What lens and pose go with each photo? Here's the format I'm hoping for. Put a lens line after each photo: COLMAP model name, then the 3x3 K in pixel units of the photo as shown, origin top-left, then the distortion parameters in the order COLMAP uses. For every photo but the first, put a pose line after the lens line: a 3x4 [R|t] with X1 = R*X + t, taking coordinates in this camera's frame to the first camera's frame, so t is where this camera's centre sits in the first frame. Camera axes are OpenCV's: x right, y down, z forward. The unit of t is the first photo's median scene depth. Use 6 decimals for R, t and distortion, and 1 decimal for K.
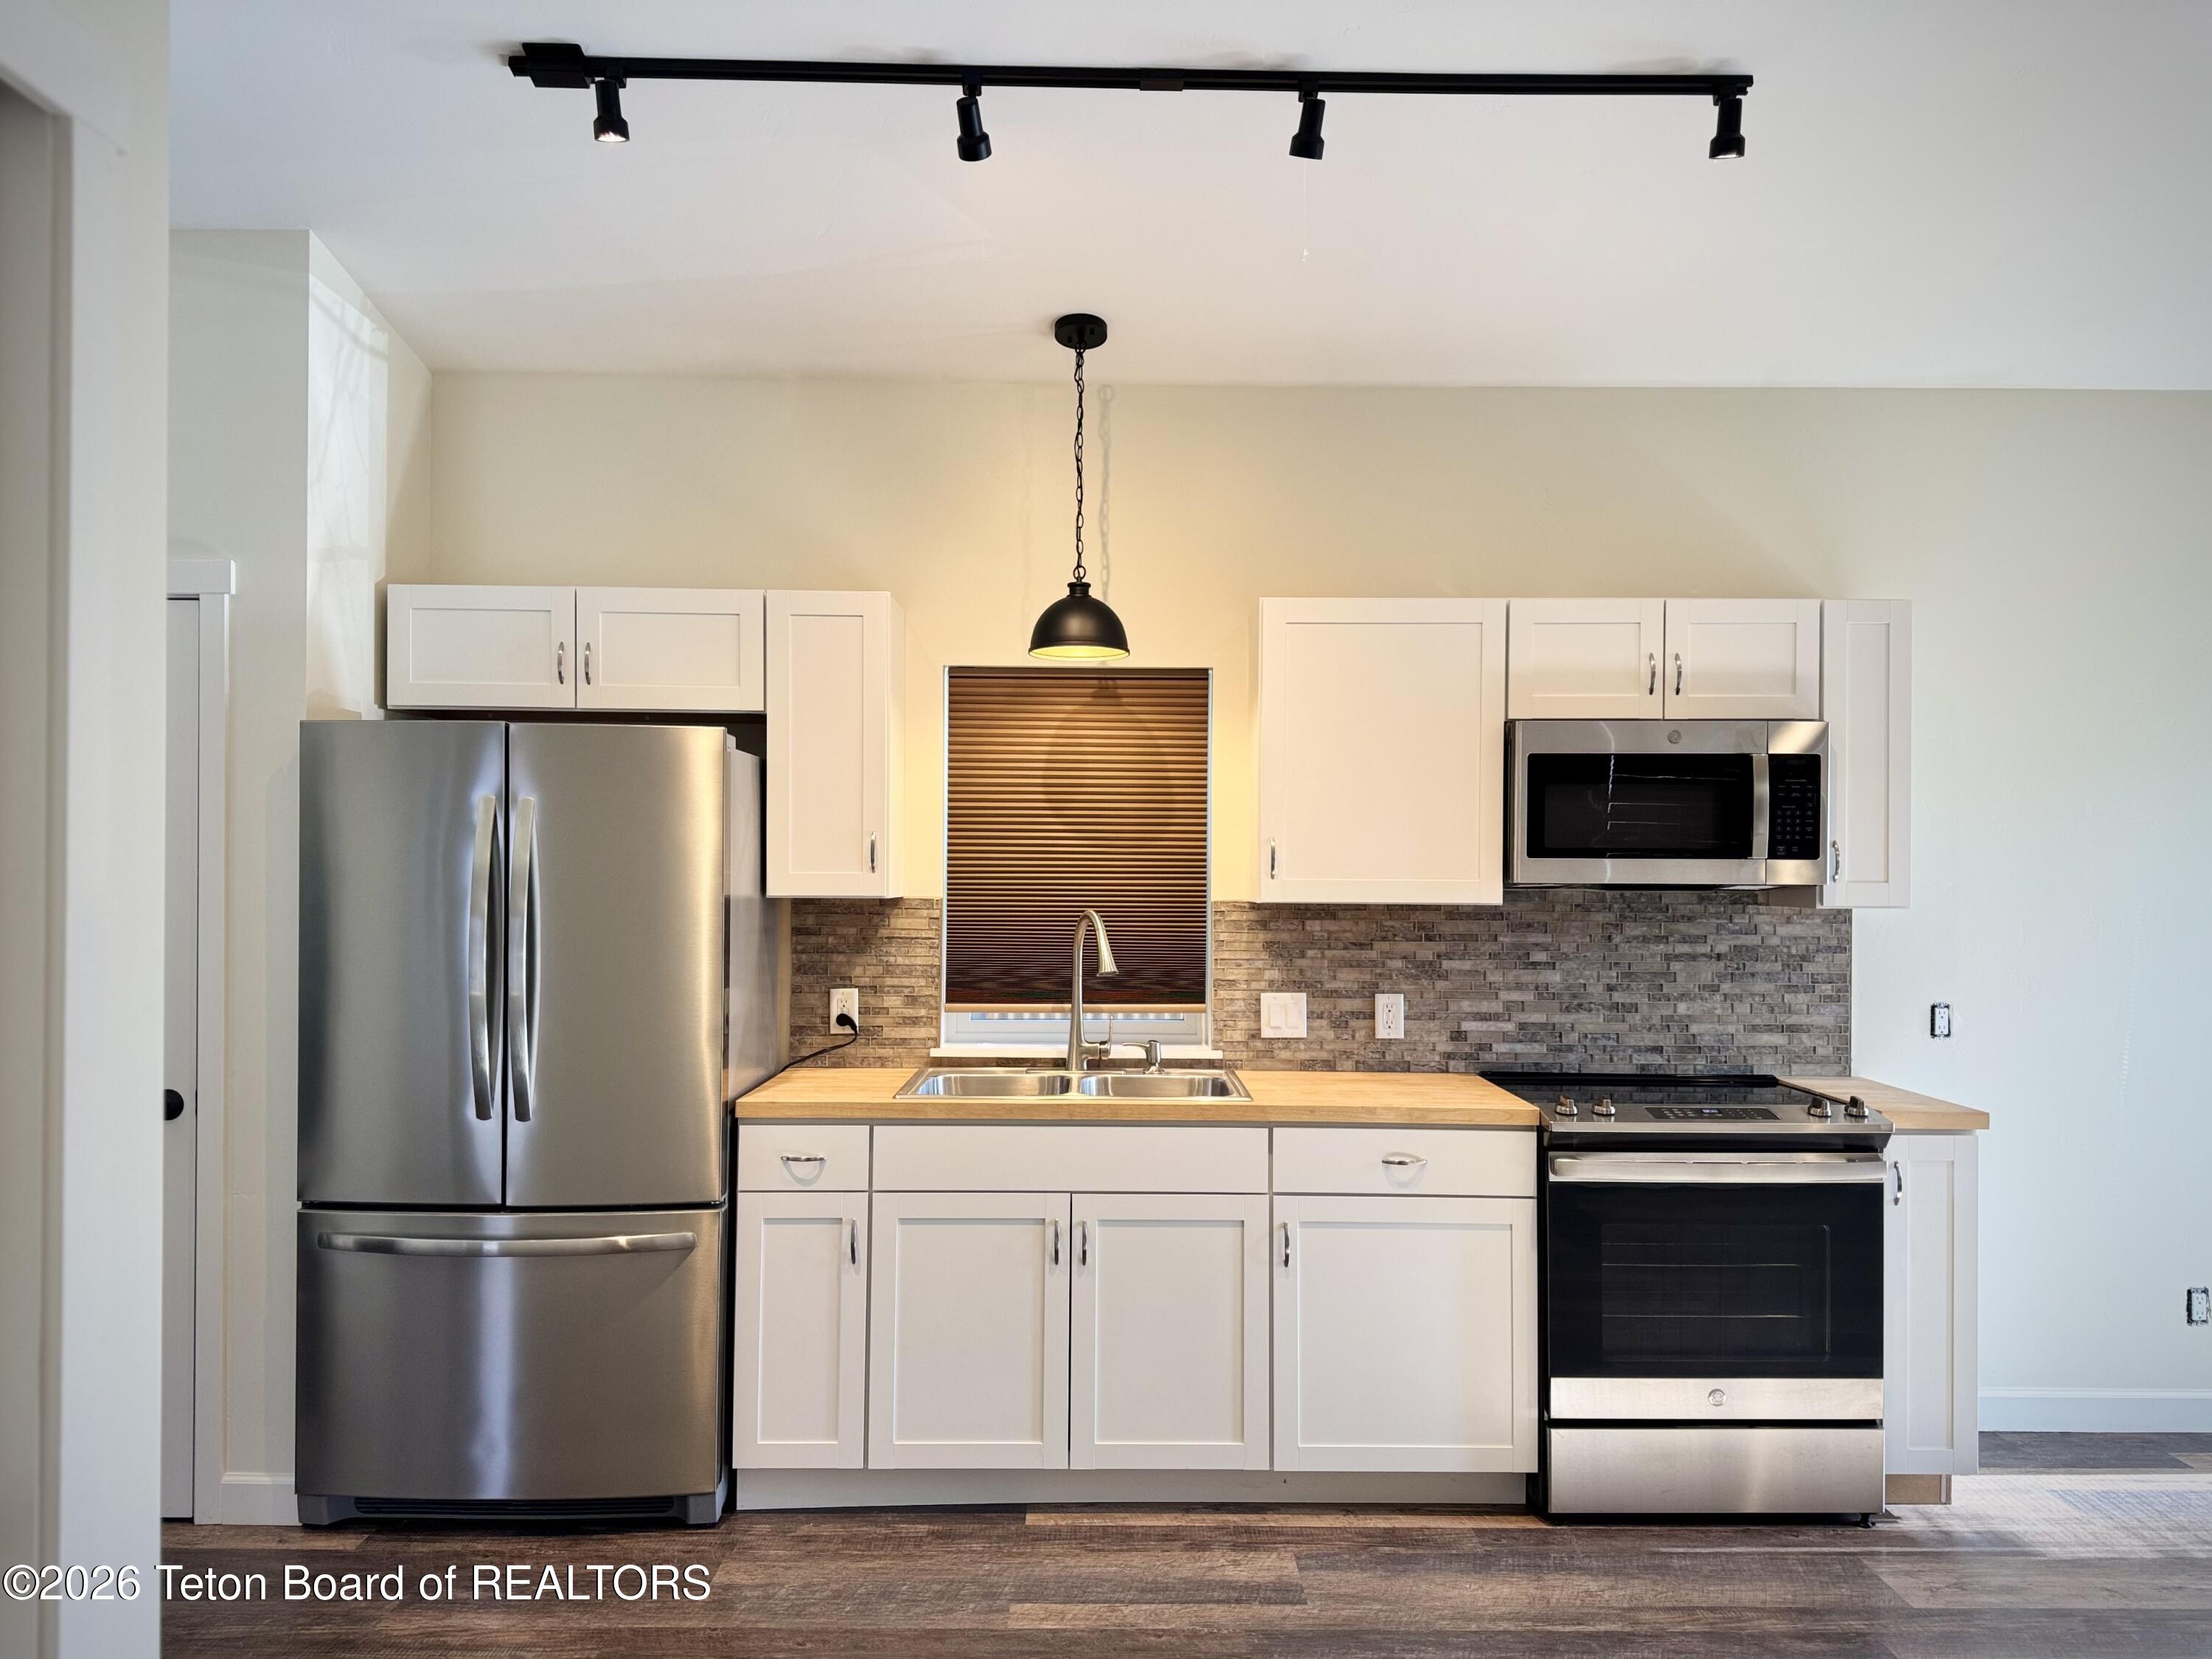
lens RADIAL K [[1571.8, 0, 1106.0], [0, 1571.8, 829.5], [0, 0, 1]] dist [0.045621, -0.054220]
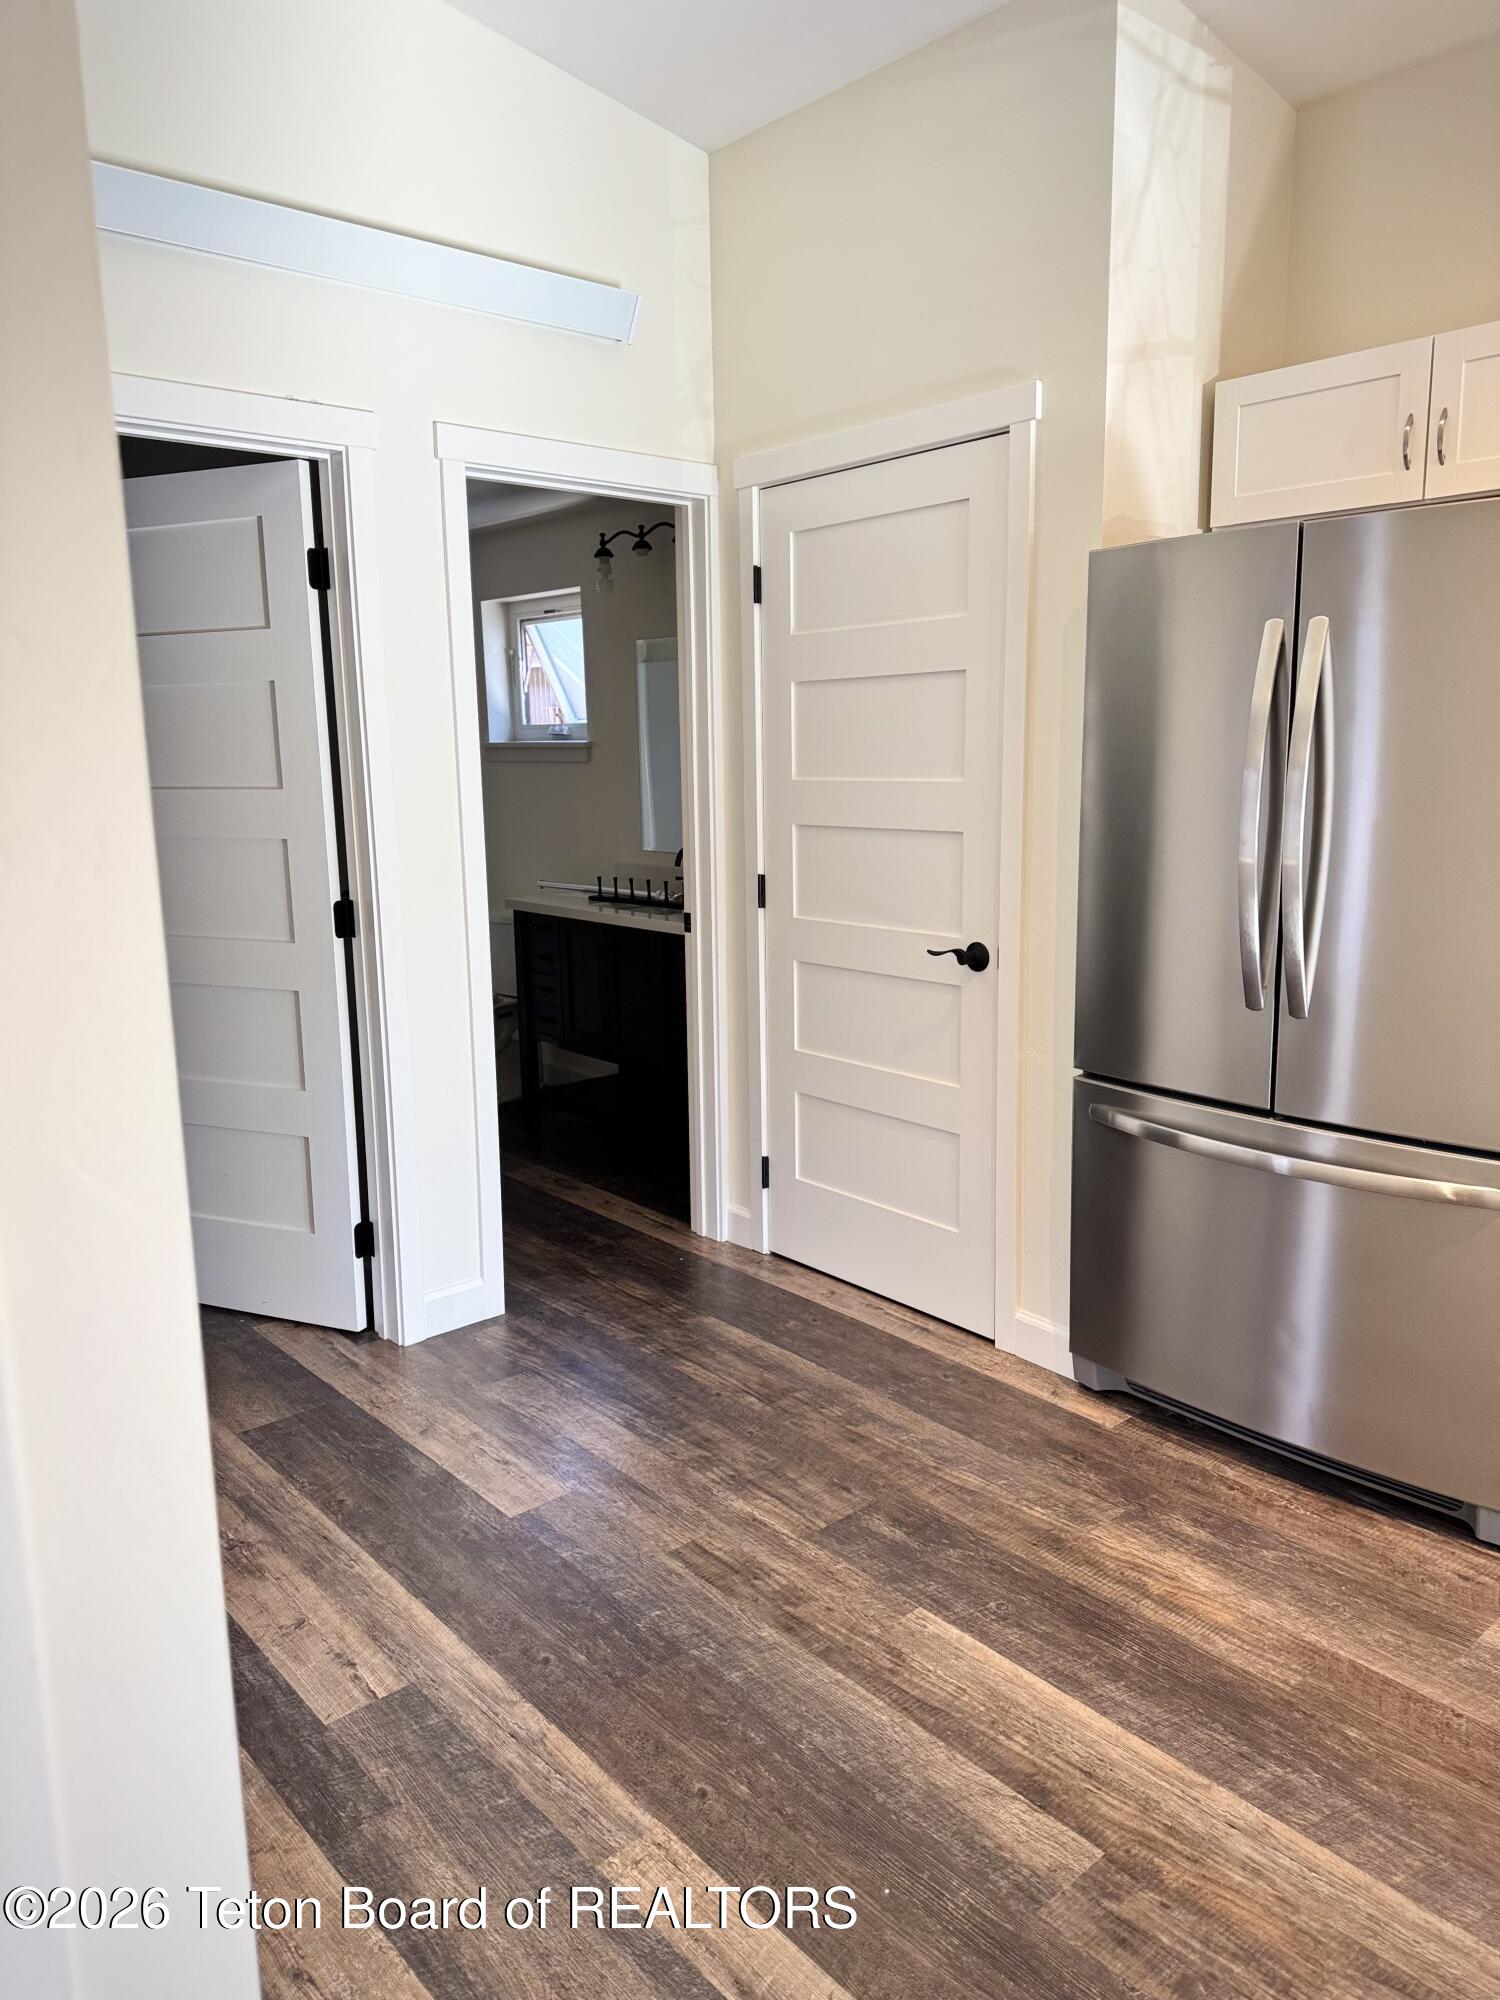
lens RADIAL K [[1421.1, 0, 750.0], [0, 1421.1, 1000.0], [0, 0, 1]] dist [0.045621, -0.054220]
pose [[0.660876, 0.117837, -0.741187, -0.001534], [0.039131, 0.980843, 0.190830, 0.018394], [0.749475, -0.155118, 0.643604, 0.278132]]
